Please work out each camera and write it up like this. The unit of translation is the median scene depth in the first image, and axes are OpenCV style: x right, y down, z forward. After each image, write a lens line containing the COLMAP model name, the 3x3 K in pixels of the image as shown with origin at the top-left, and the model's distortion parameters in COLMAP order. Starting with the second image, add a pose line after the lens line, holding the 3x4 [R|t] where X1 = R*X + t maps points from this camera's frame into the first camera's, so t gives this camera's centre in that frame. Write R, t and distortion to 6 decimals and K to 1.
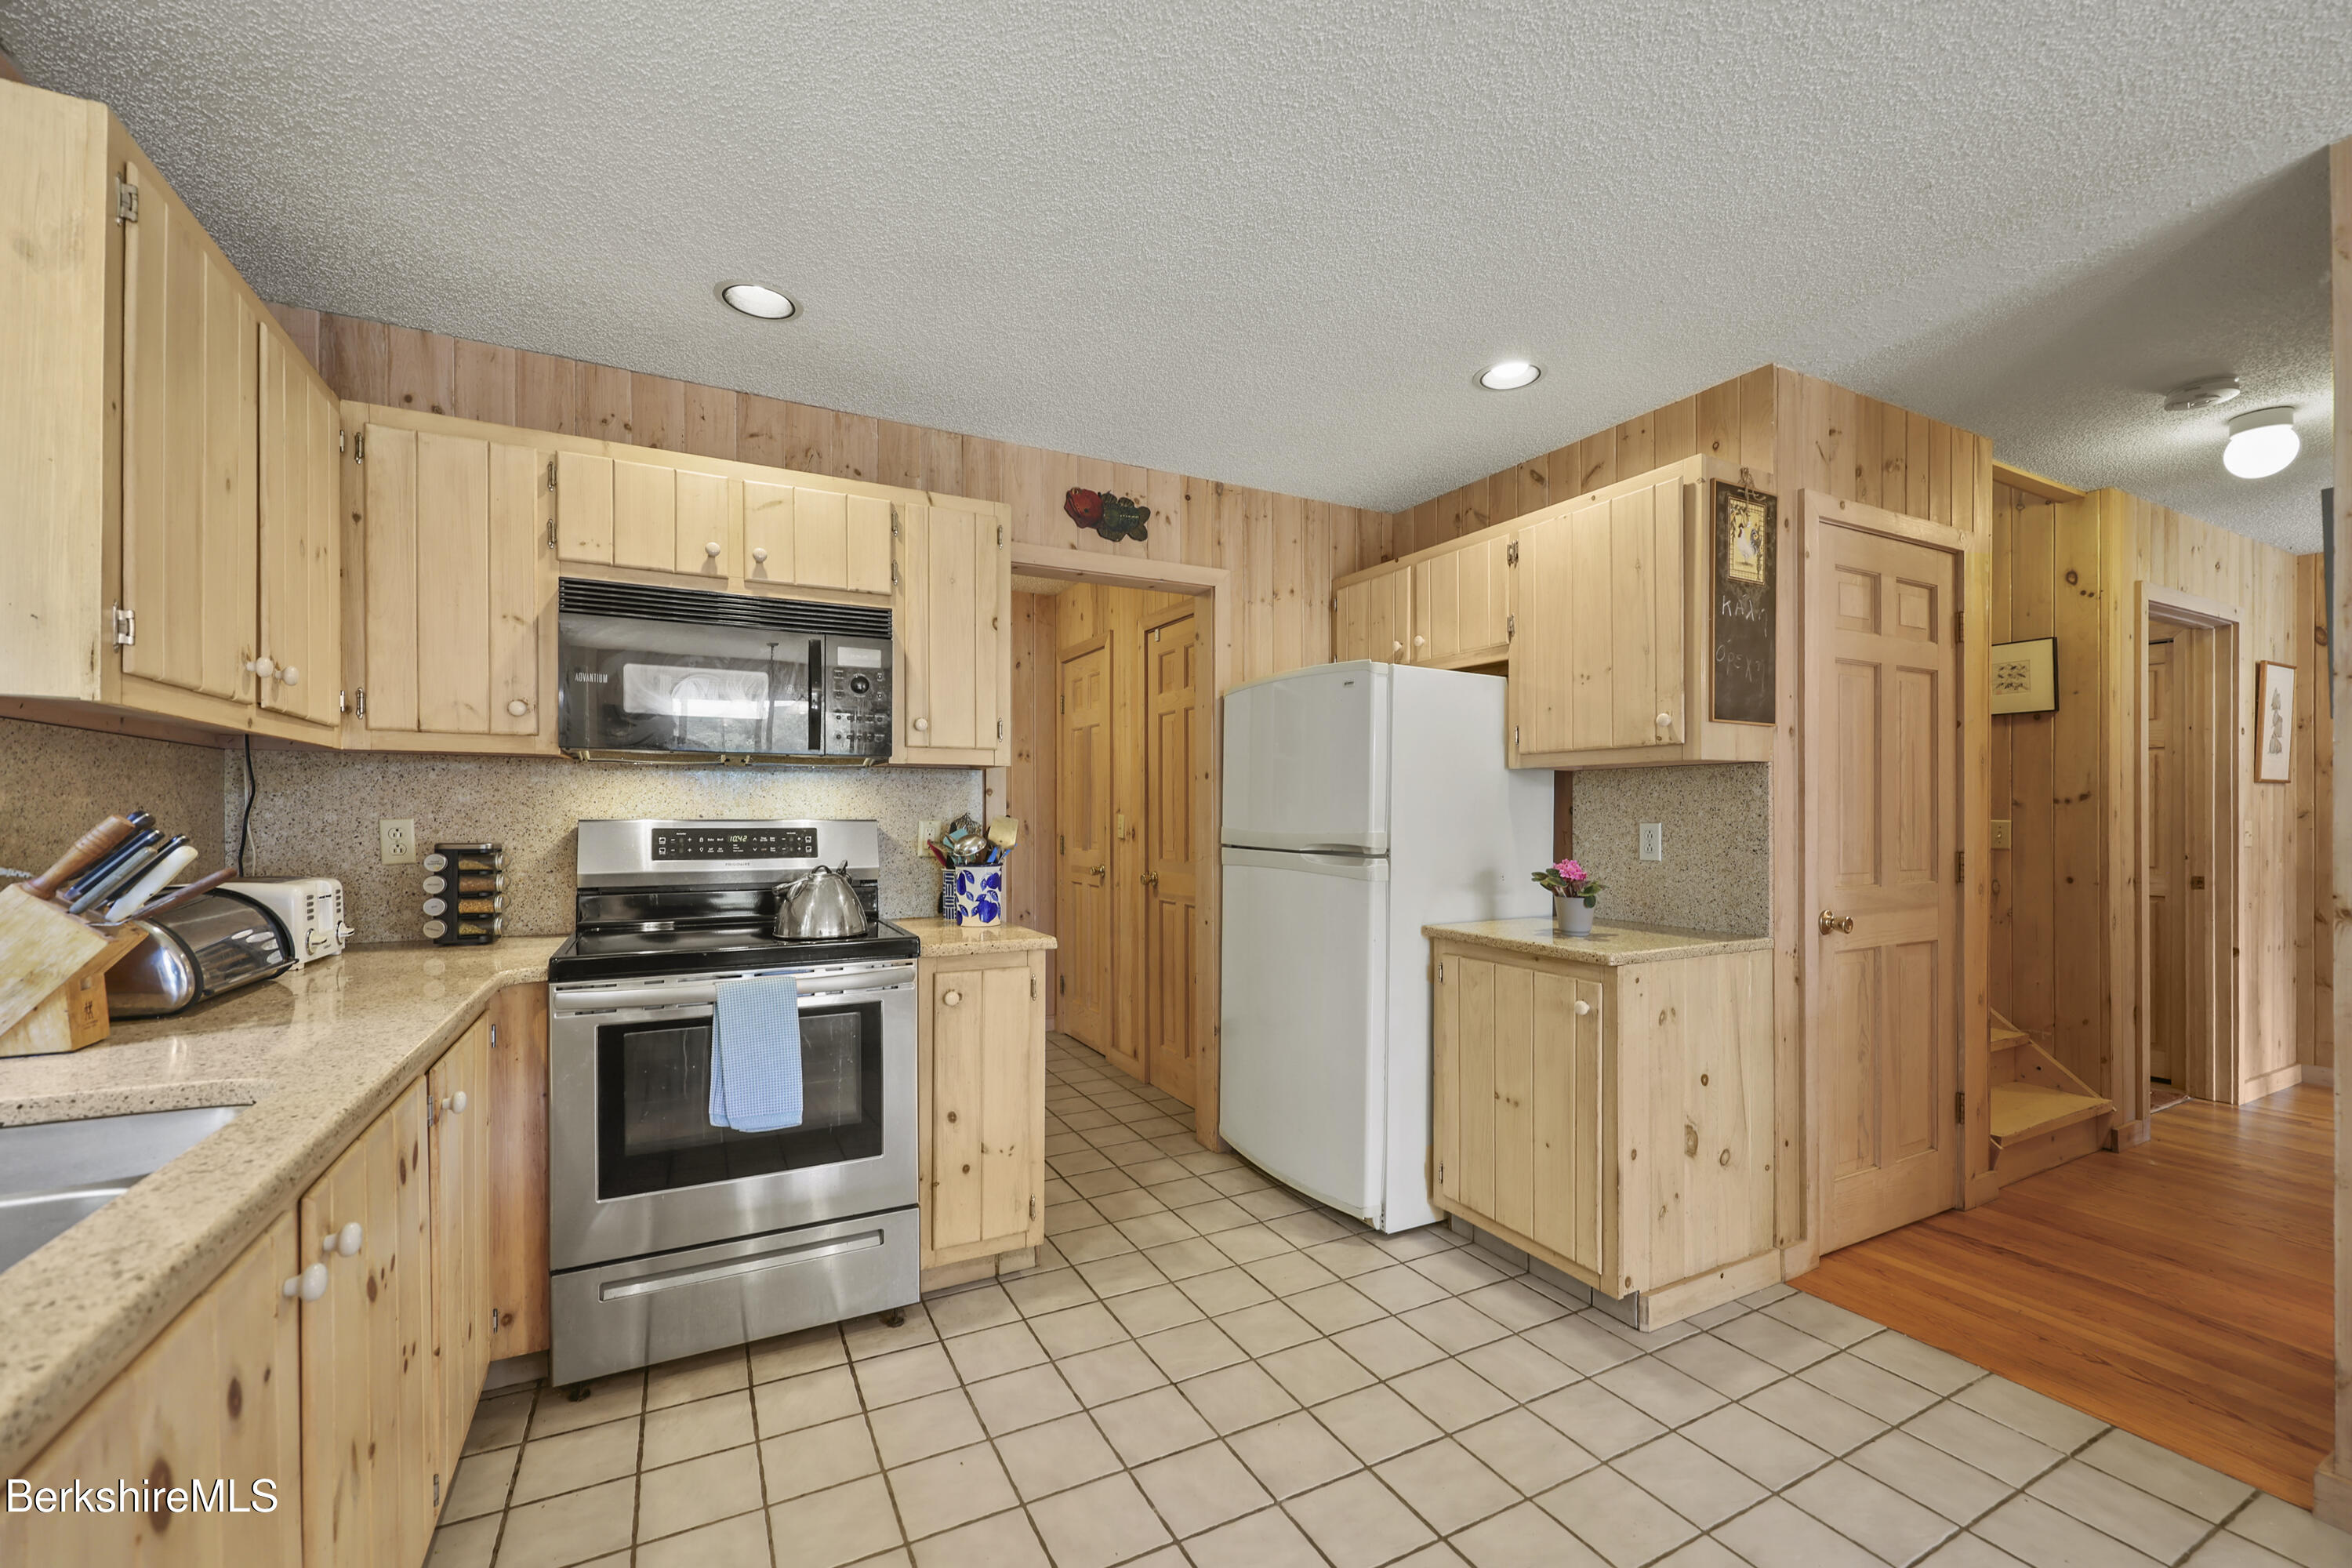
lens RADIAL K [[959.8, 0, 1172.9], [0, 959.8, 820.8], [0, 0, 1]] dist [0.002412, 0.000744]
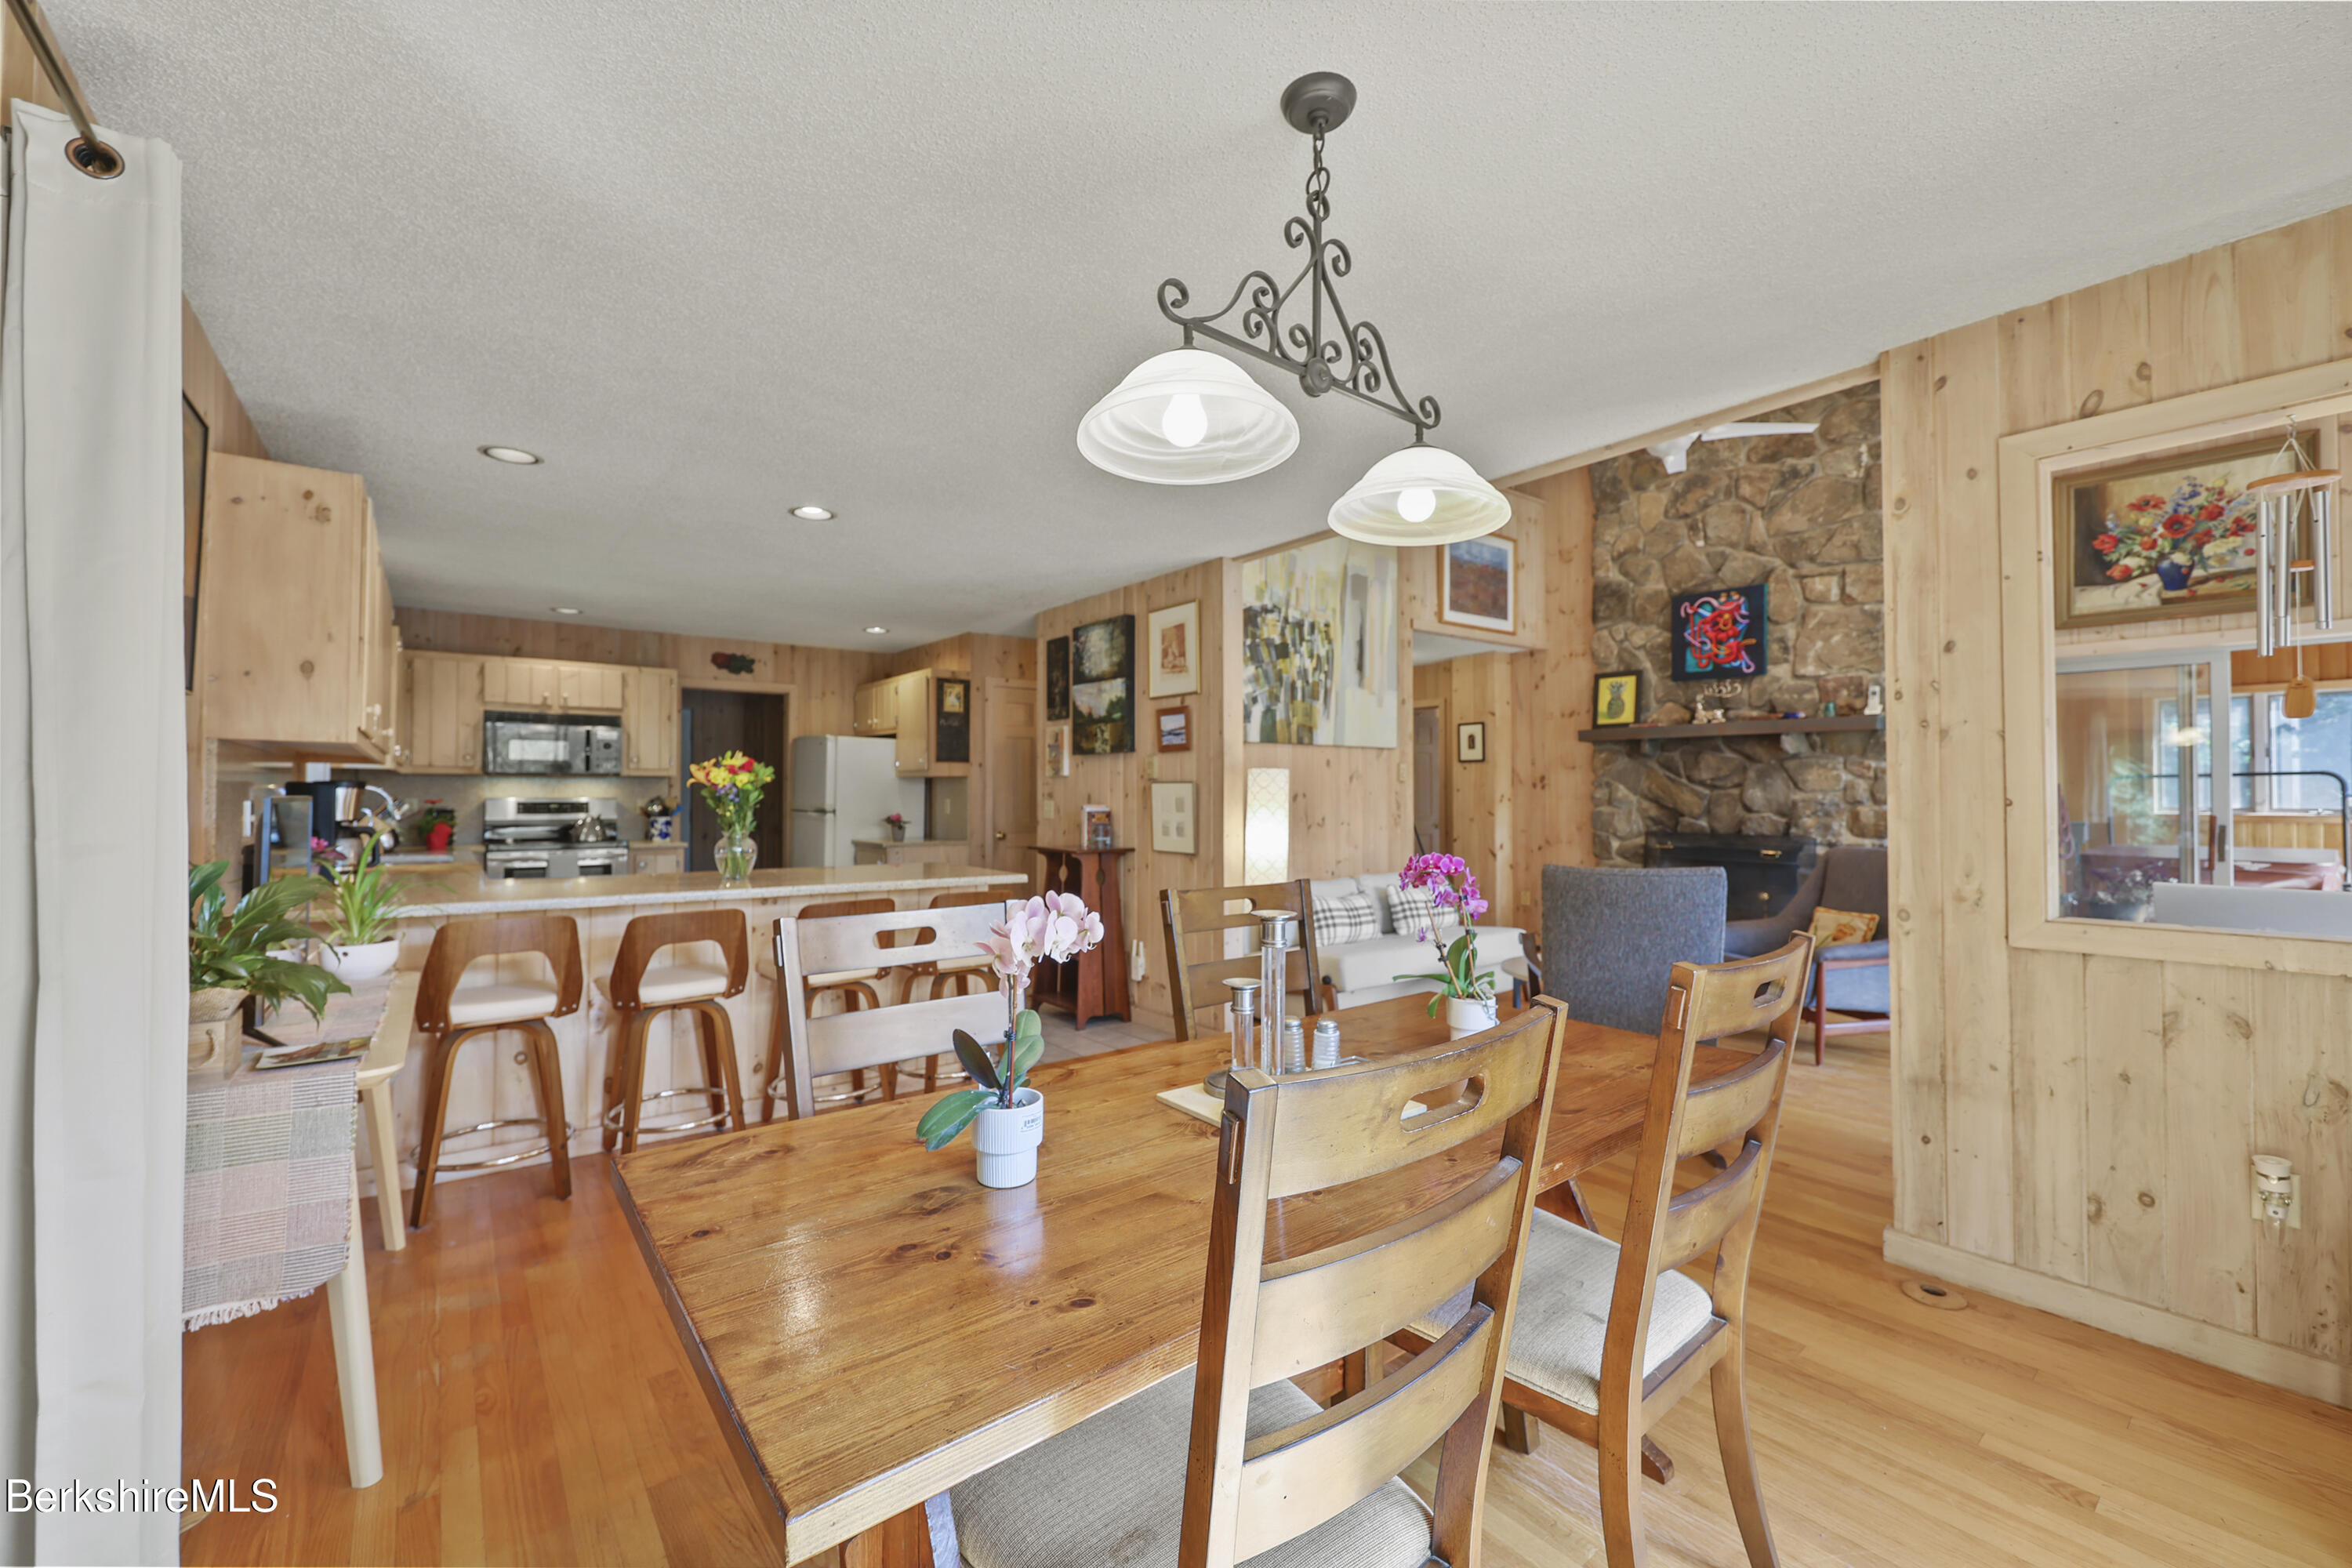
lens RADIAL K [[948.0, 0, 1176.0], [0, 948.0, 784.0], [0, 0, 1]] dist [-0.001643, 0.000049]
pose [[0.984527, 0.001182, 0.175227, 0.708618], [0.002045, 0.999832, -0.018237, 0.010072], [-0.175219, 0.018313, 0.984359, -1.710919]]
